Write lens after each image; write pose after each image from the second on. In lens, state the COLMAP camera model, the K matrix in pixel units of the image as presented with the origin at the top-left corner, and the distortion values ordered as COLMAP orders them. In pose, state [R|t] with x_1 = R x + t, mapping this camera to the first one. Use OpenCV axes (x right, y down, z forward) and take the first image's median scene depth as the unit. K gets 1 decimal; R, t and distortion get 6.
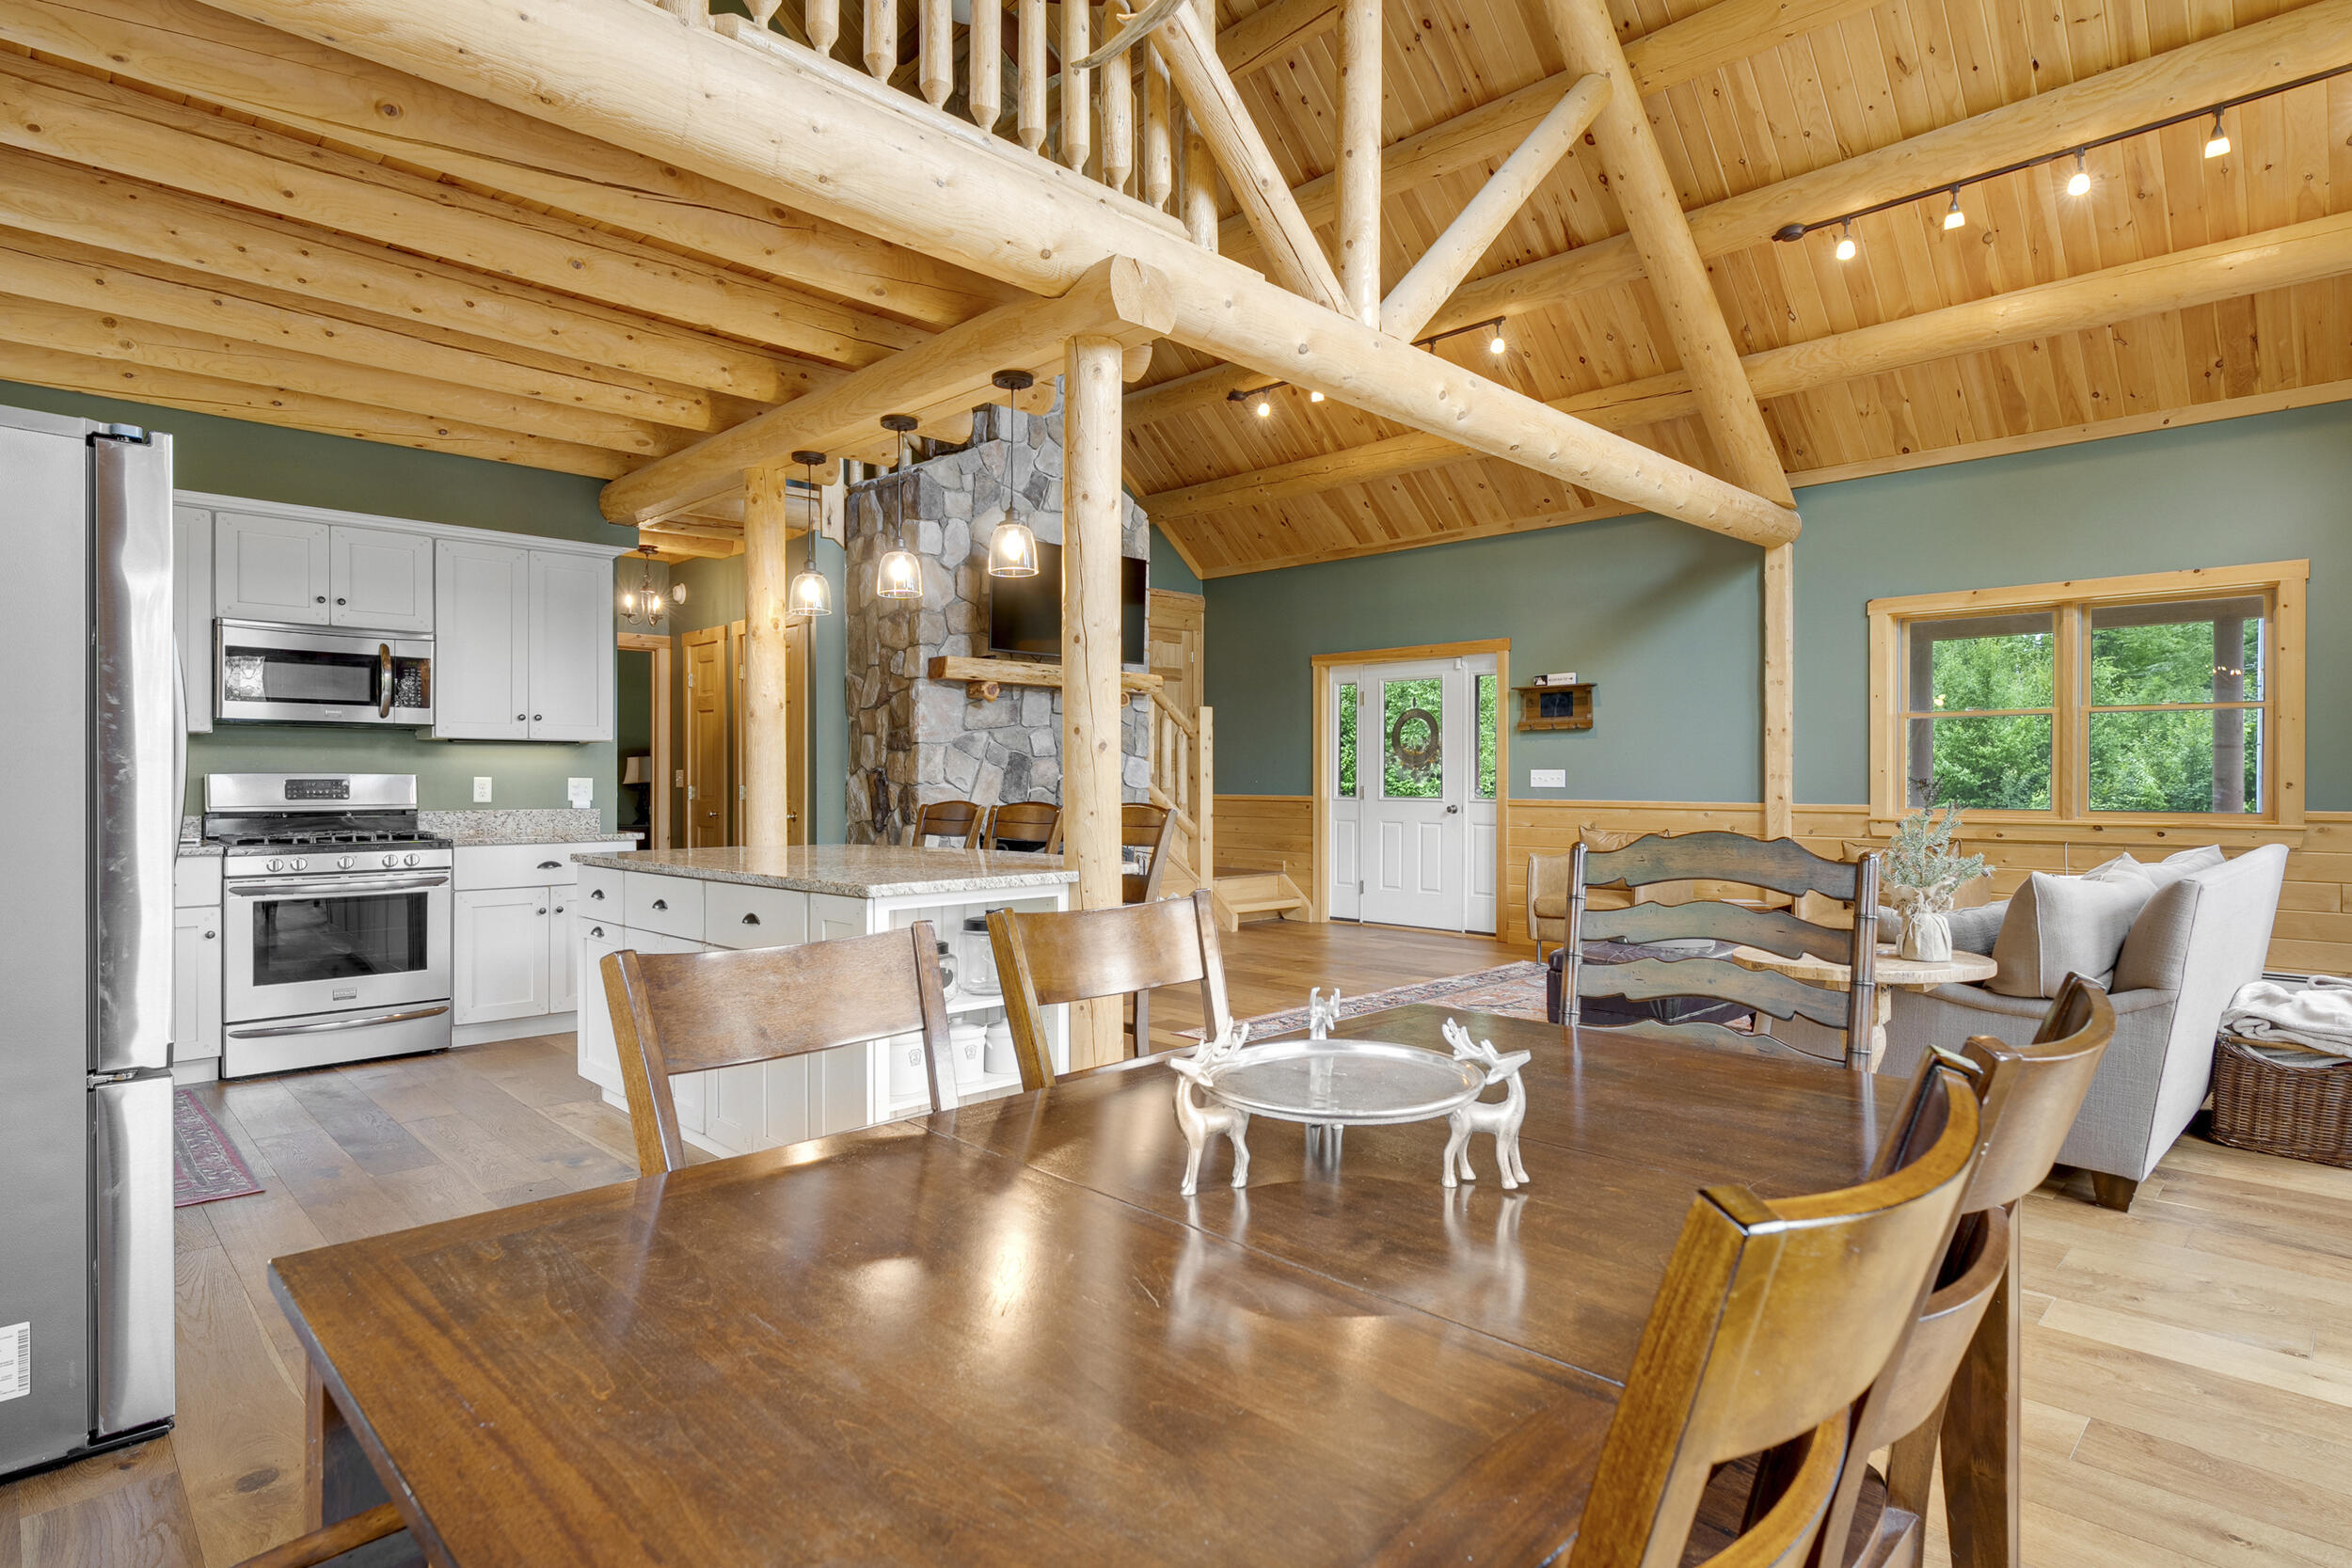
lens RADIAL K [[1252.9, 0, 1192.1], [0, 1252.9, 786.5], [0, 0, 1]] dist [-0.001342, 0.001924]
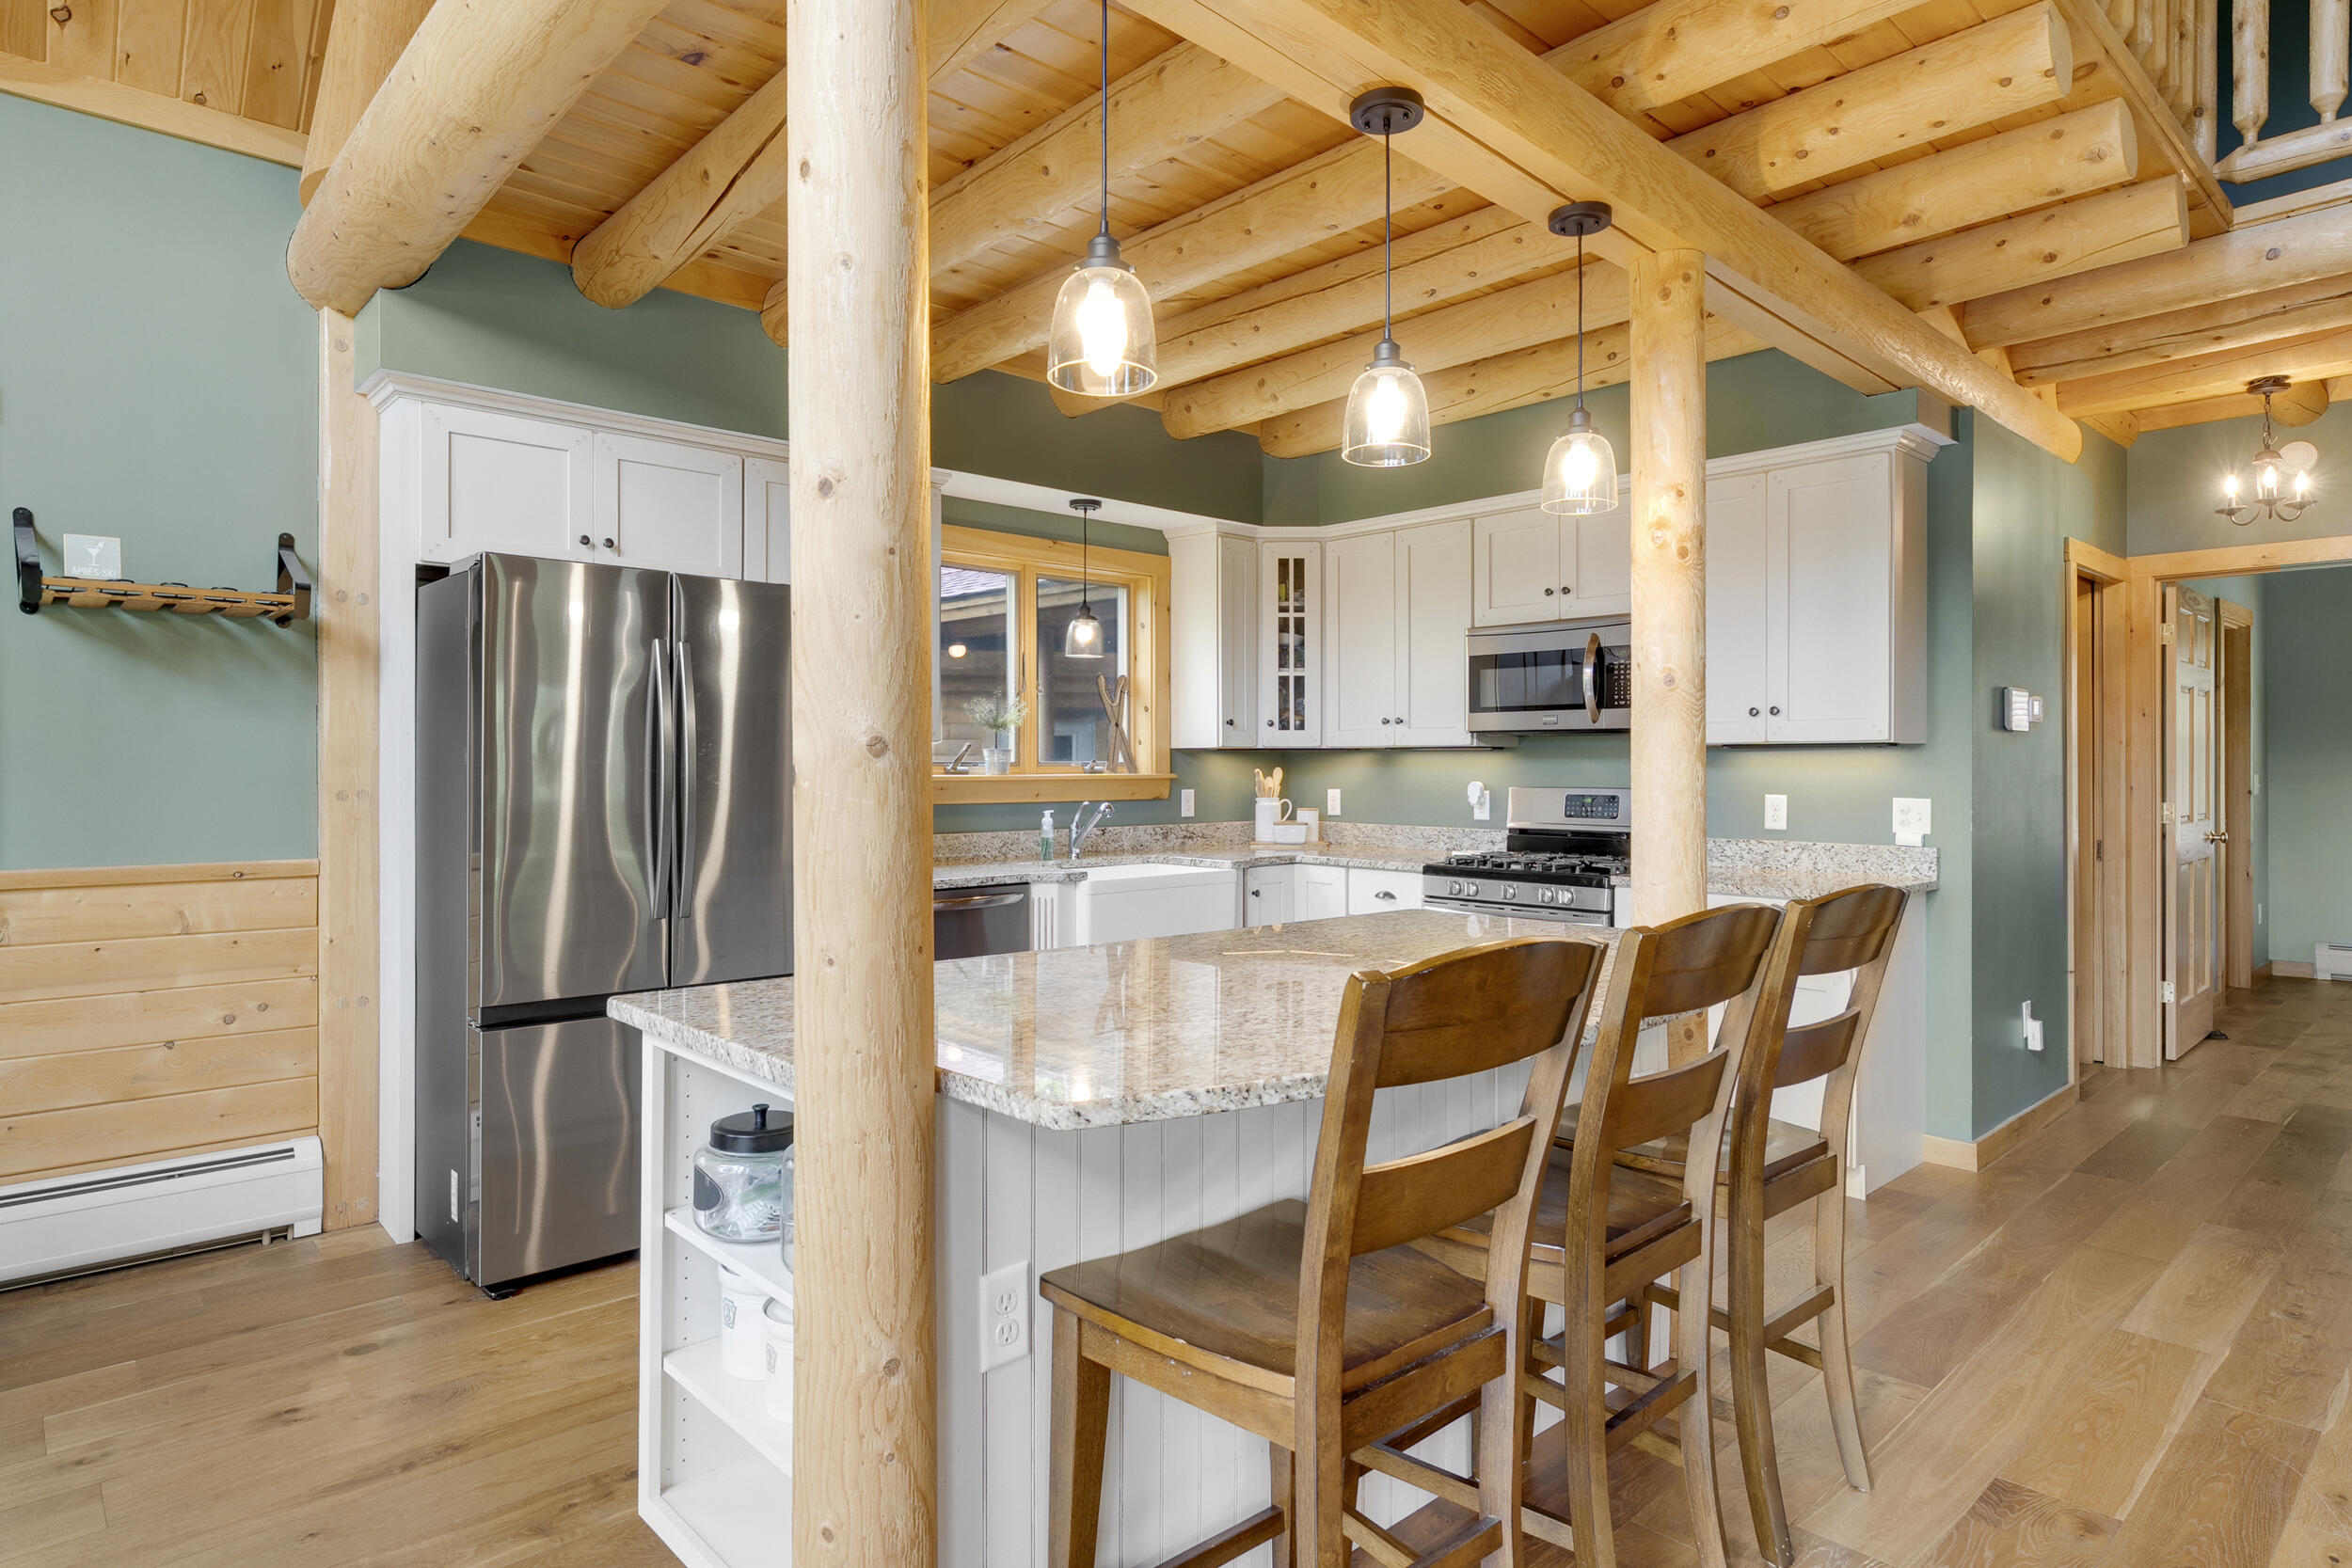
lens RADIAL K [[1312.8, 0, 1184.1], [0, 1312.8, 759.6], [0, 0, 1]] dist [-0.004644, -0.002250]
pose [[-0.023107, -0.005935, -0.999715, 0.153210], [-0.007413, 0.999956, -0.005765, -0.016039], [0.999706, 0.007278, -0.023150, 0.518918]]
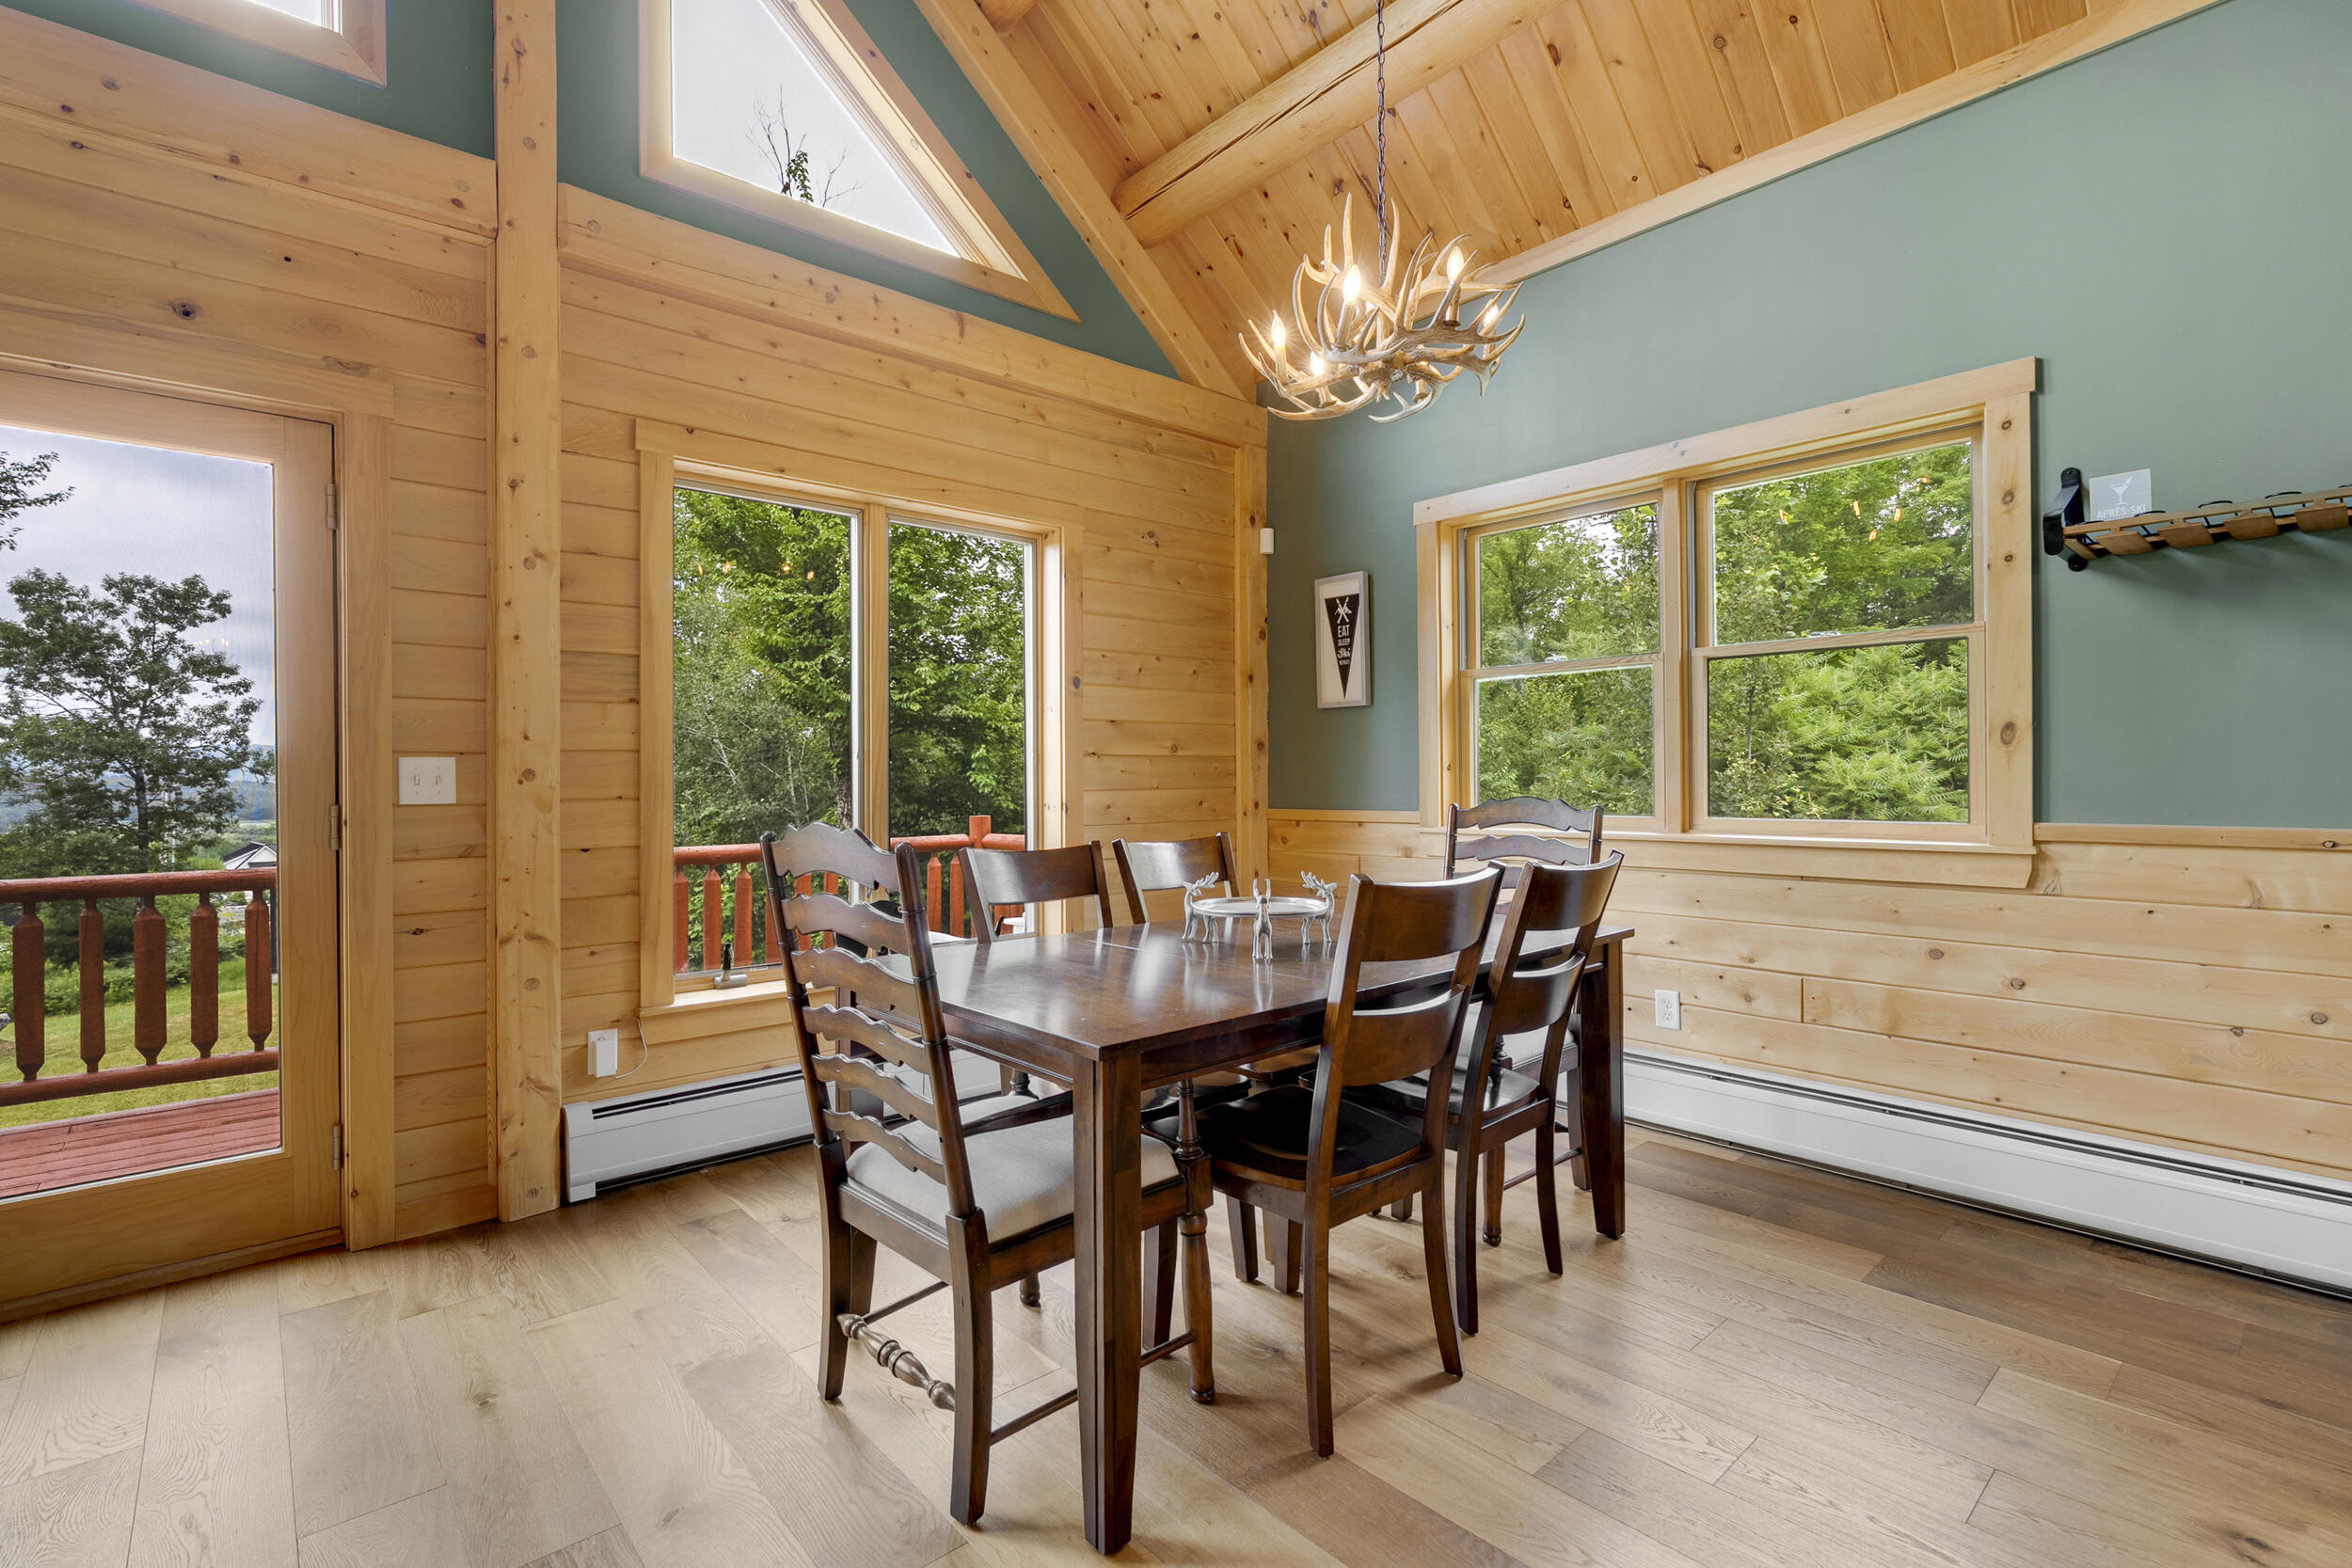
lens RADIAL K [[1046.5, 0, 1176.0], [0, 1046.5, 784.0], [0, 0, 1]] dist [-0.000602, 0.000218]
pose [[-0.998578, 0.006534, 0.052916, 0.026508], [0.007158, 0.999907, 0.011617, -0.000249], [-0.052835, 0.011979, -0.998531, 0.495400]]
